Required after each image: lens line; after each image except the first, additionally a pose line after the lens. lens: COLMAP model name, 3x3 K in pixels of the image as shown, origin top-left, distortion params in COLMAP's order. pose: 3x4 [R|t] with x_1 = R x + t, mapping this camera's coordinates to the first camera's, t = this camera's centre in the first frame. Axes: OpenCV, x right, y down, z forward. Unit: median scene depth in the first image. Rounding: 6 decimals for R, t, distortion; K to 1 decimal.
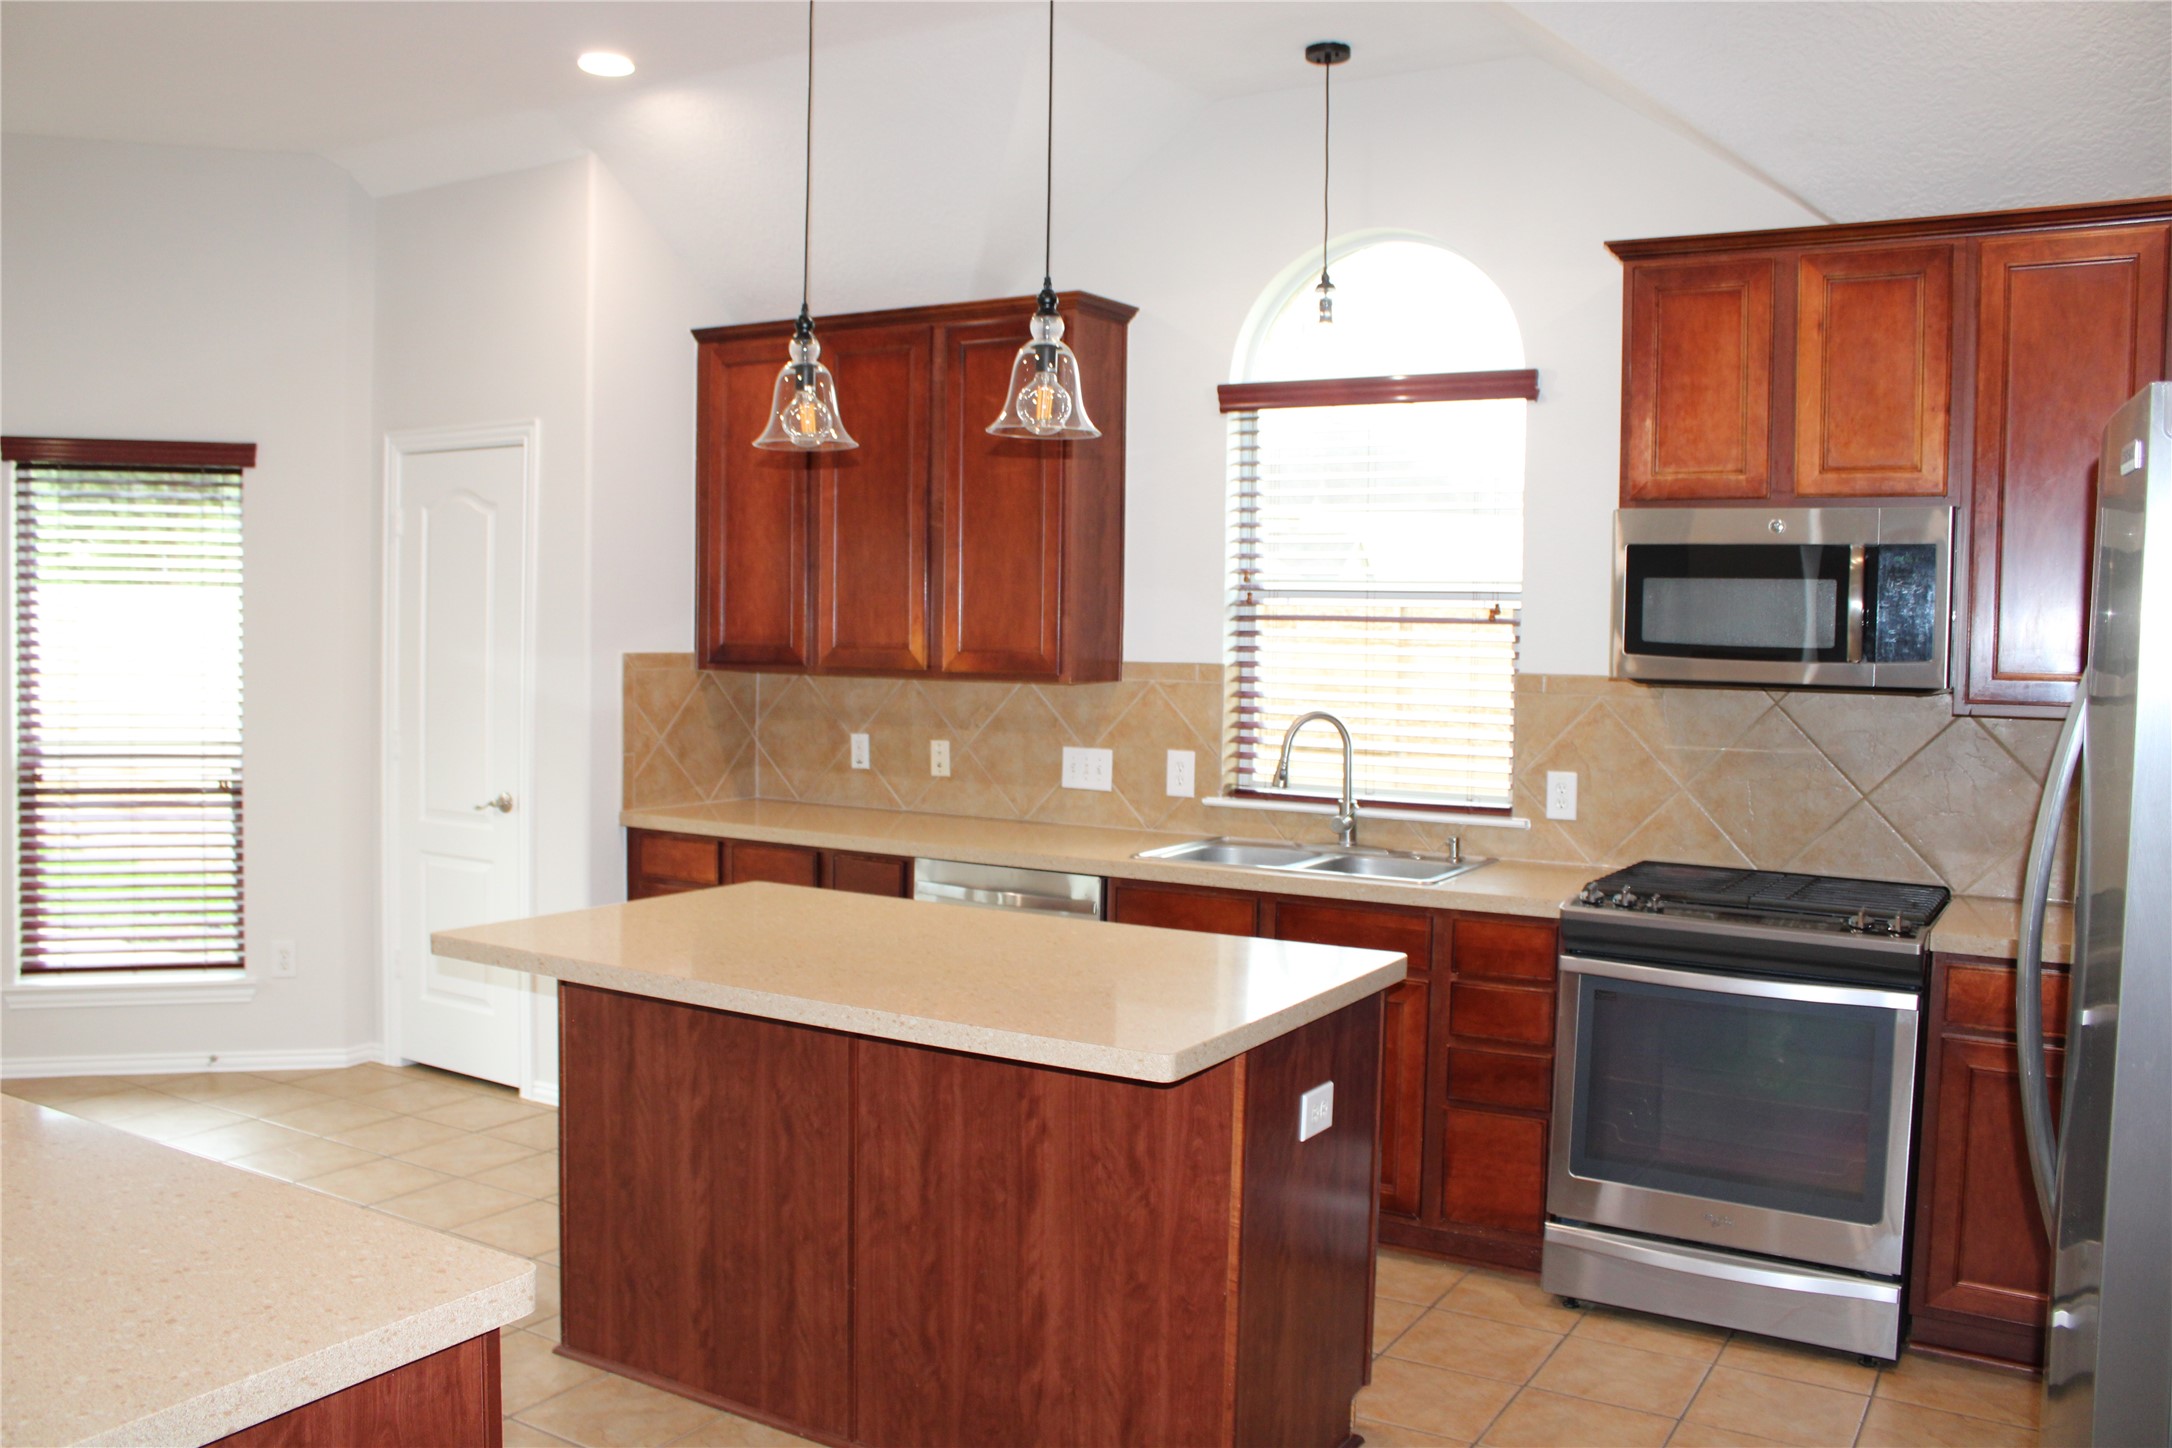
lens RADIAL K [[1791.3, 0, 1059.7], [0, 1791.3, 717.9], [0, 0, 1]] dist [-0.168649, 0.152248]
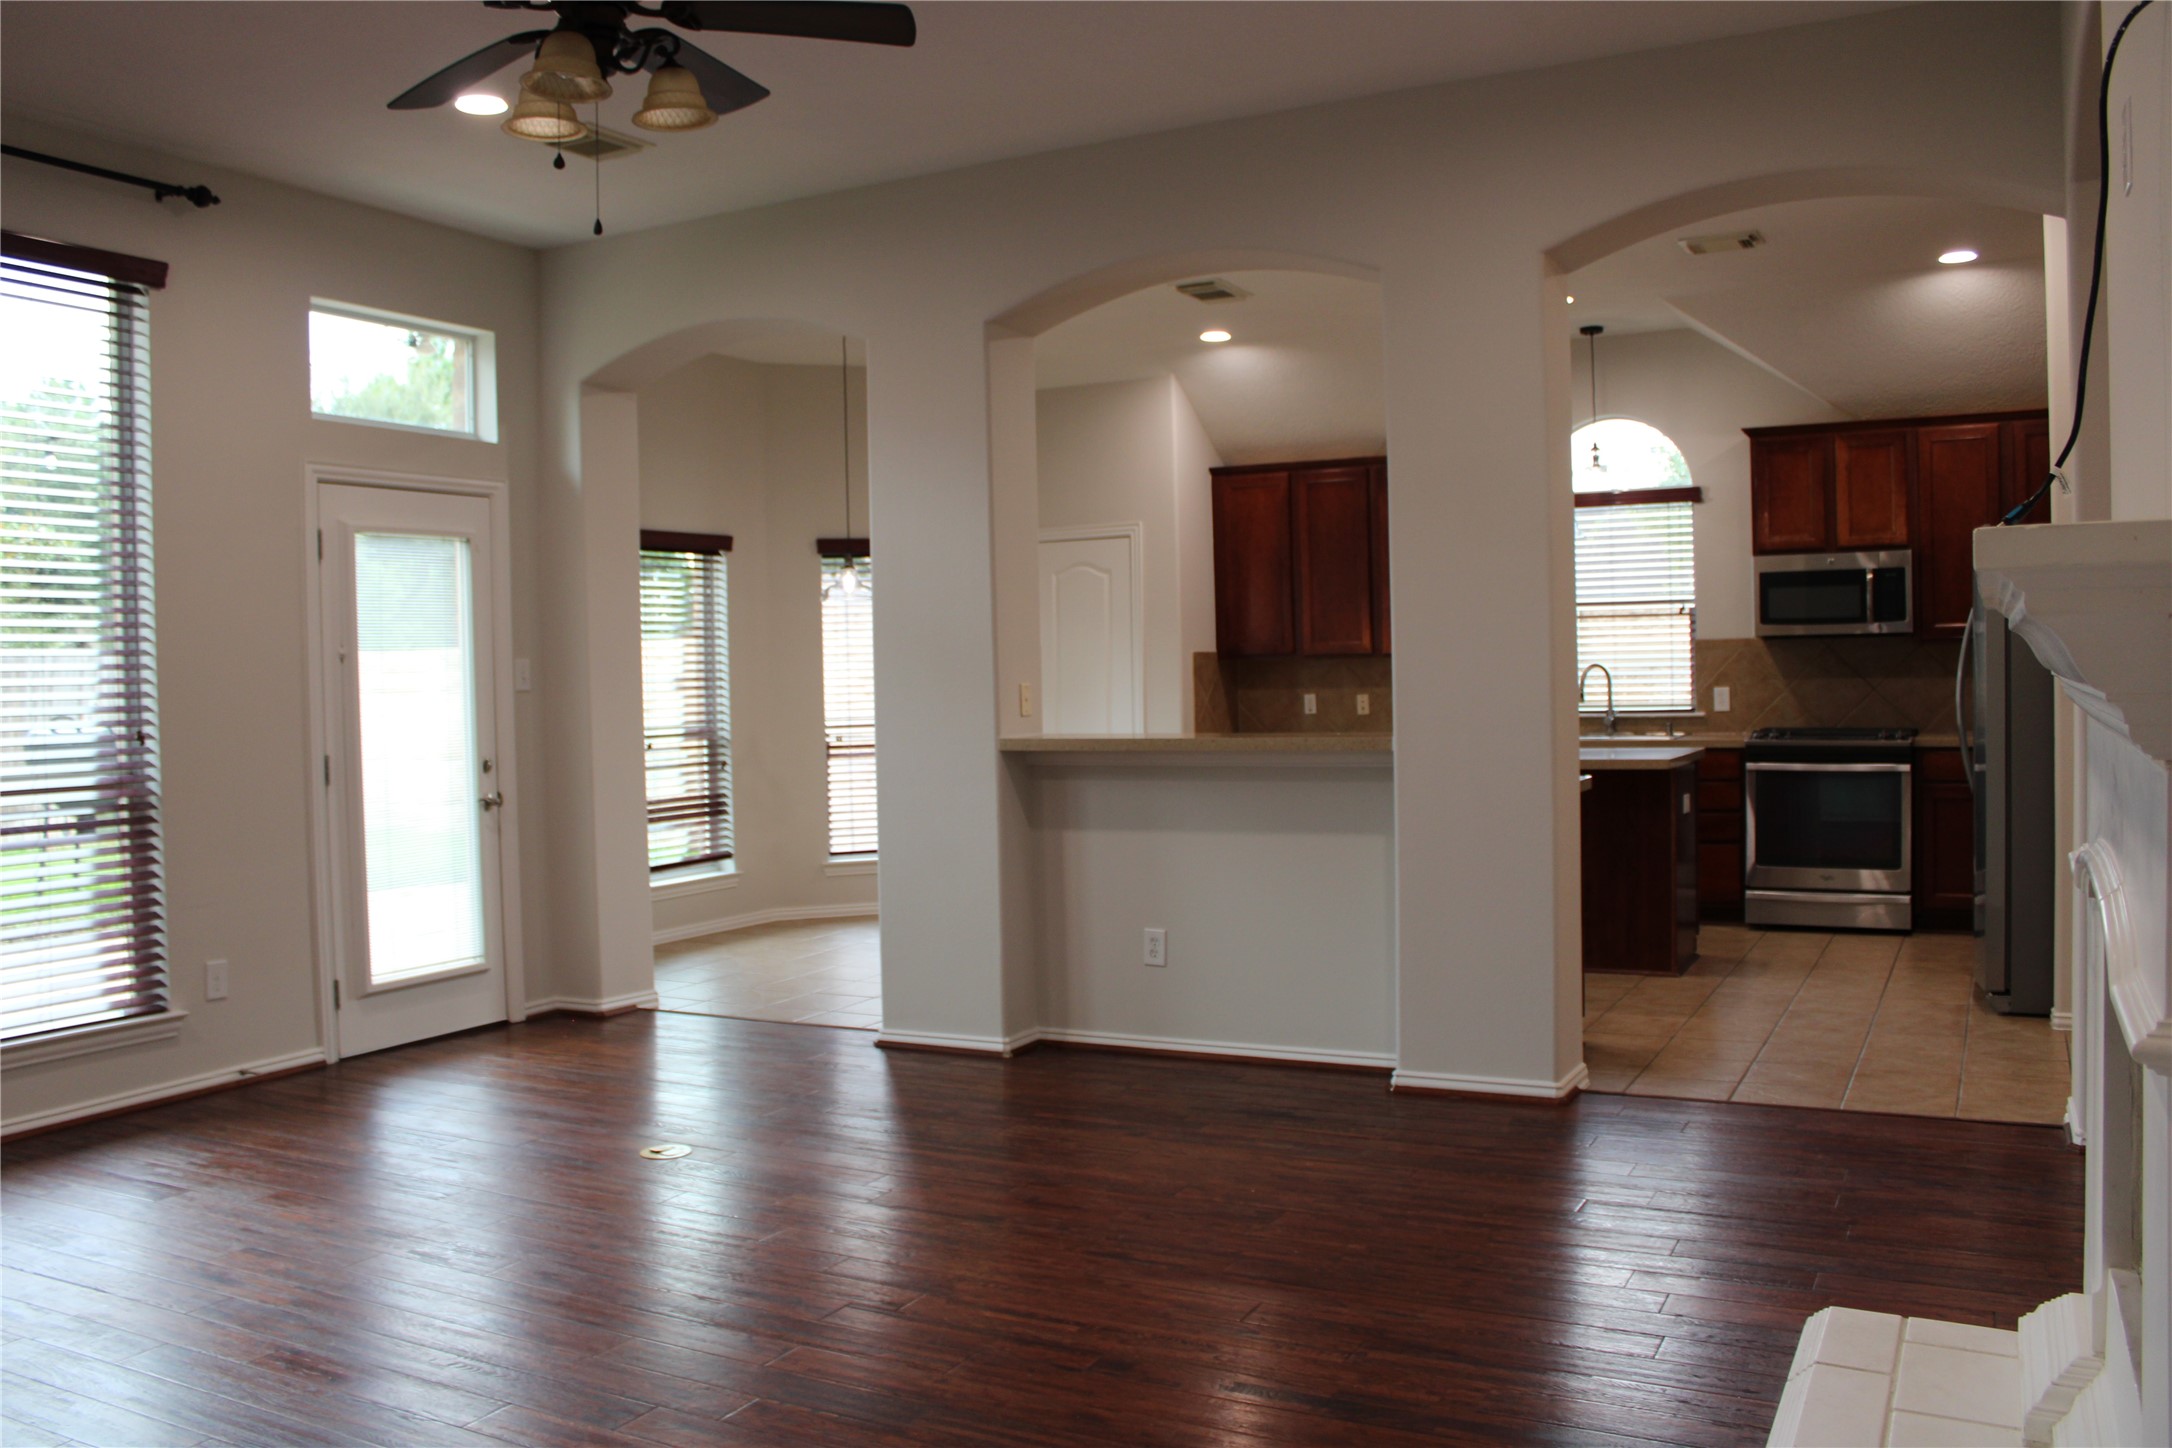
lens RADIAL K [[1791.3, 0, 1059.7], [0, 1791.3, 717.9], [0, 0, 1]] dist [-0.168649, 0.152248]
pose [[0.997811, -0.042240, 0.050881, -0.627298], [0.043473, 0.998781, -0.023393, 0.087654], [-0.049831, 0.025554, 0.998431, -1.045740]]
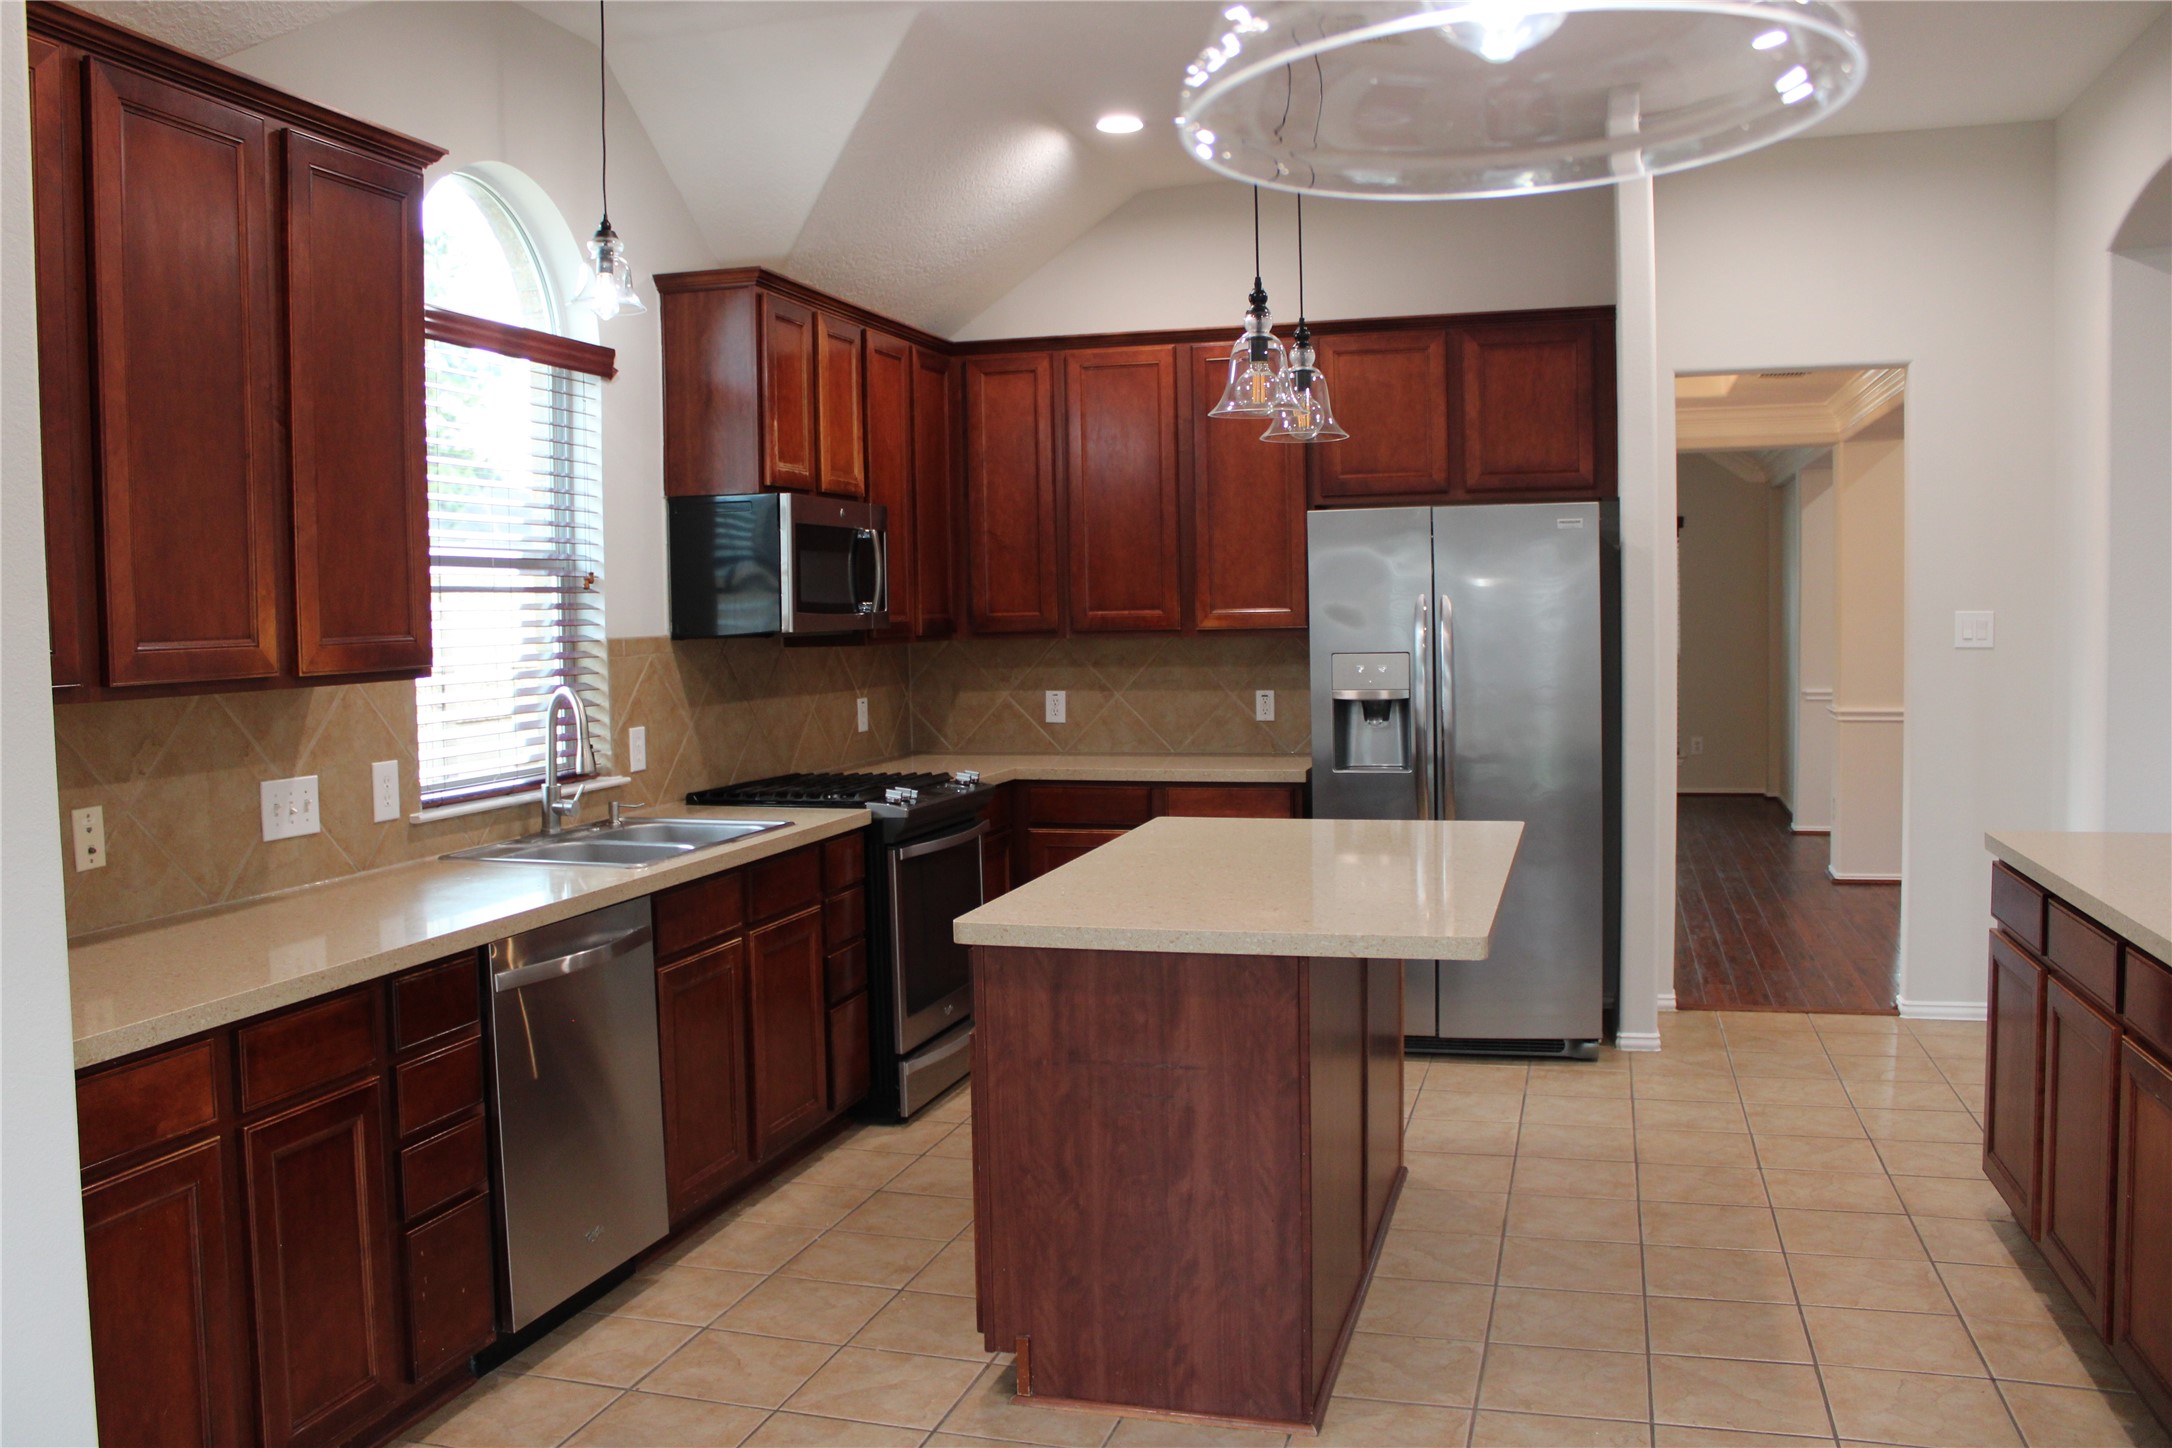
lens RADIAL K [[1791.3, 0, 1059.7], [0, 1791.3, 717.9], [0, 0, 1]] dist [-0.168649, 0.152248]
pose [[-0.254576, -0.072213, 0.964353, -0.921473], [0.061730, 0.993961, 0.090726, -0.064051], [-0.965081, 0.082626, -0.248581, 1.130792]]
